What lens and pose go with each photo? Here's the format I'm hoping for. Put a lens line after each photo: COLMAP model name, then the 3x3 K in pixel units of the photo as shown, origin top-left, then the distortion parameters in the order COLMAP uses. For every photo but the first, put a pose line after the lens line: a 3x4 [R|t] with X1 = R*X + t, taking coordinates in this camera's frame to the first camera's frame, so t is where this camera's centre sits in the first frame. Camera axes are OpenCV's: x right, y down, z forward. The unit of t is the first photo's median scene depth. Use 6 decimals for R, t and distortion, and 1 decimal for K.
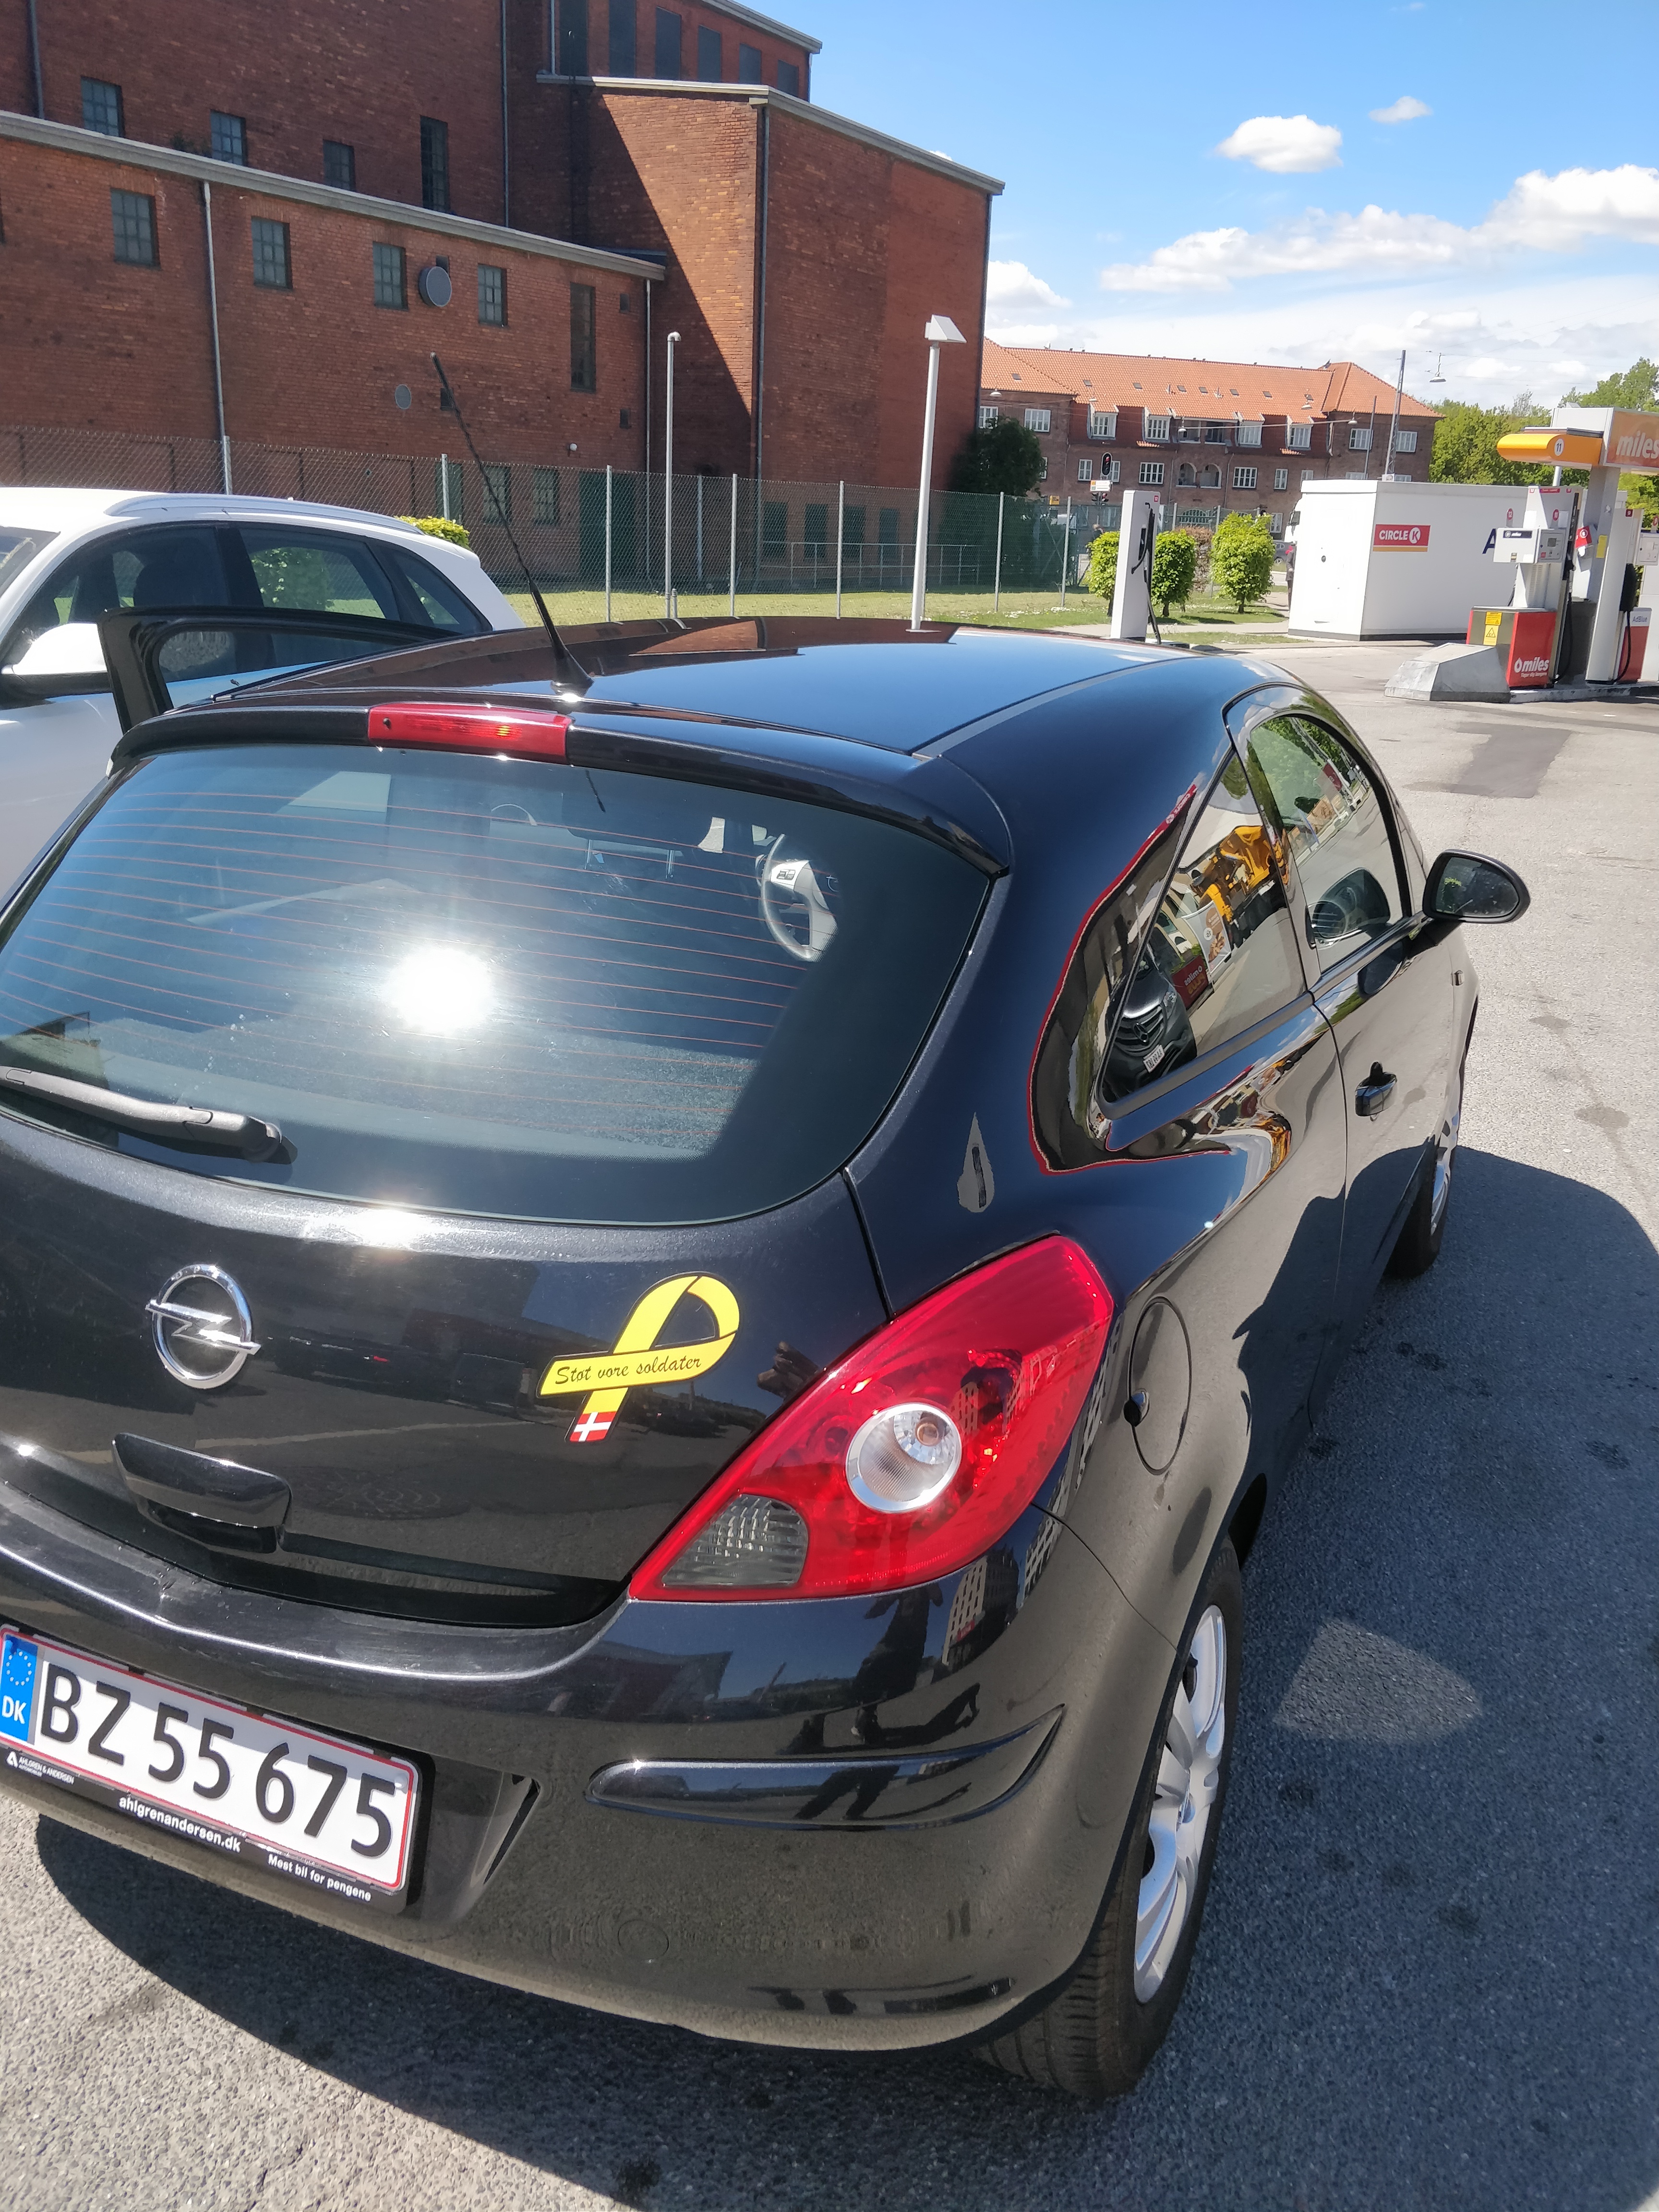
lens RADIAL K [[1770.1, 0, 829.5], [0, 1770.1, 1106.0], [0, 0, 1]] dist [0.007583, 0.006212]
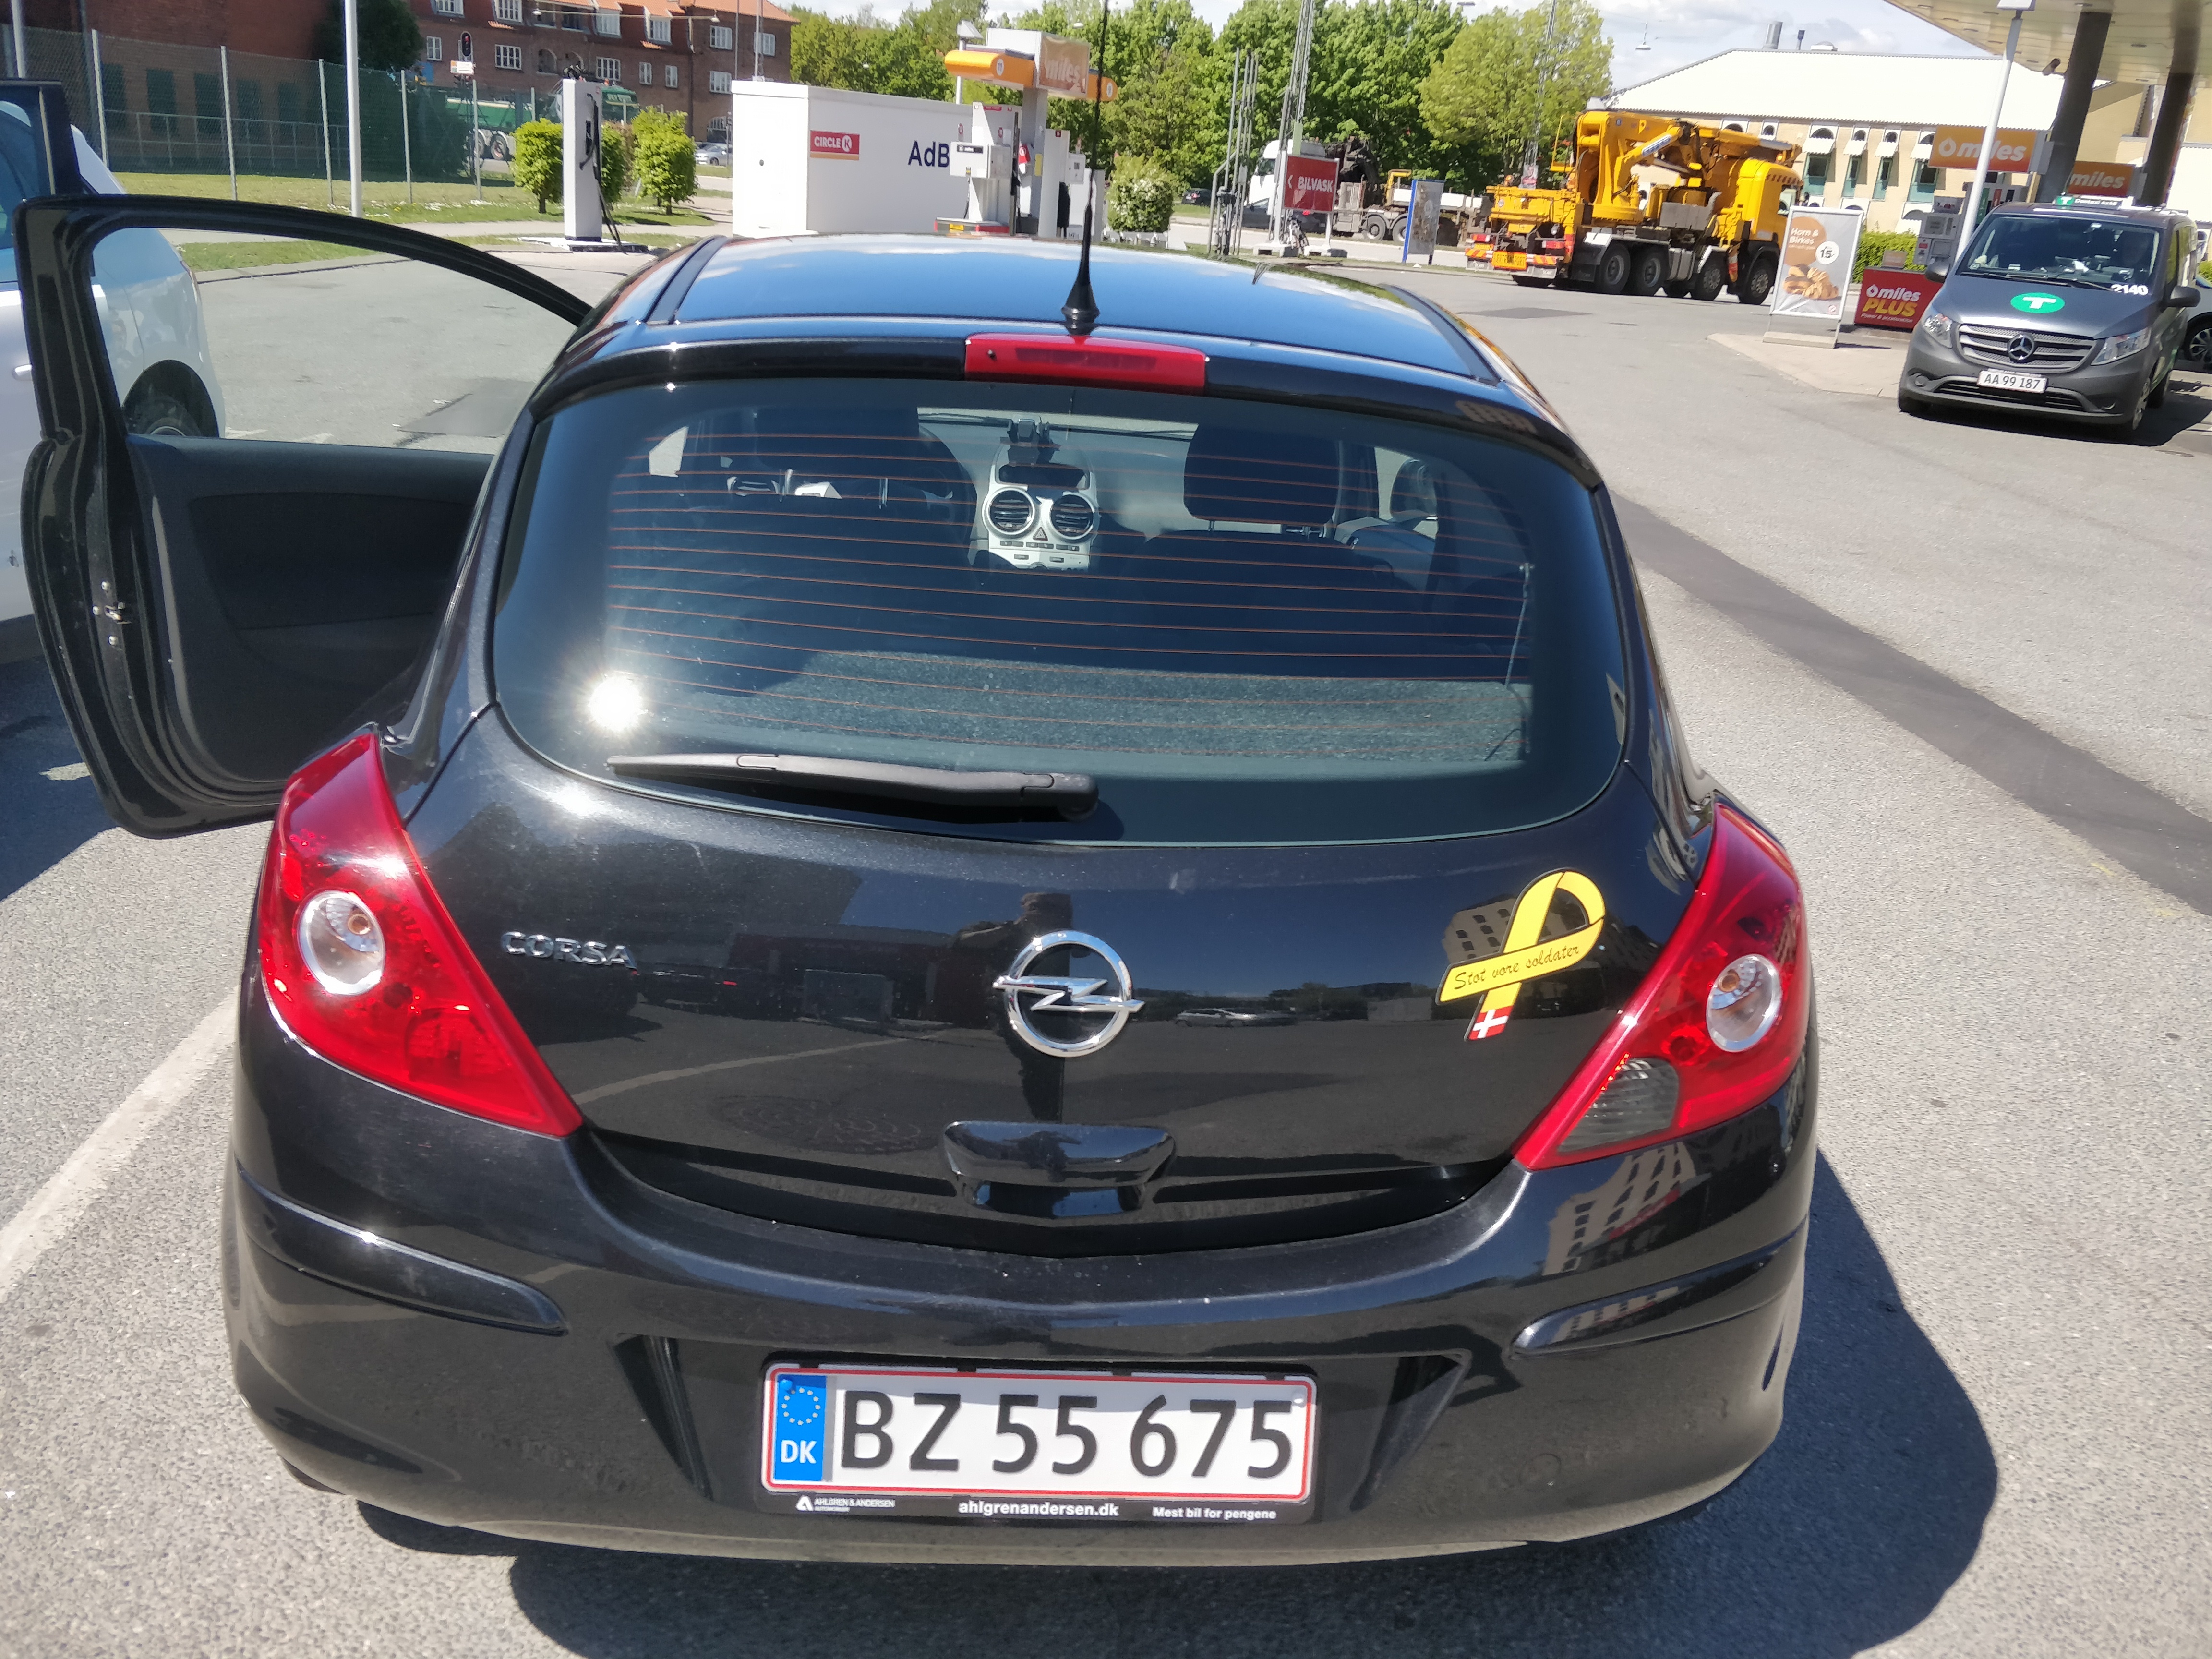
lens RADIAL K [[1727.6, 0, 1106.0], [0, 1727.6, 829.5], [0, 0, 1]] dist [0.067446, -0.073663]
pose [[0.894067, -0.122776, 0.430779, -0.696117], [0.093356, 0.991658, 0.088875, -0.045806], [-0.438097, -0.039244, 0.898071, 0.141018]]
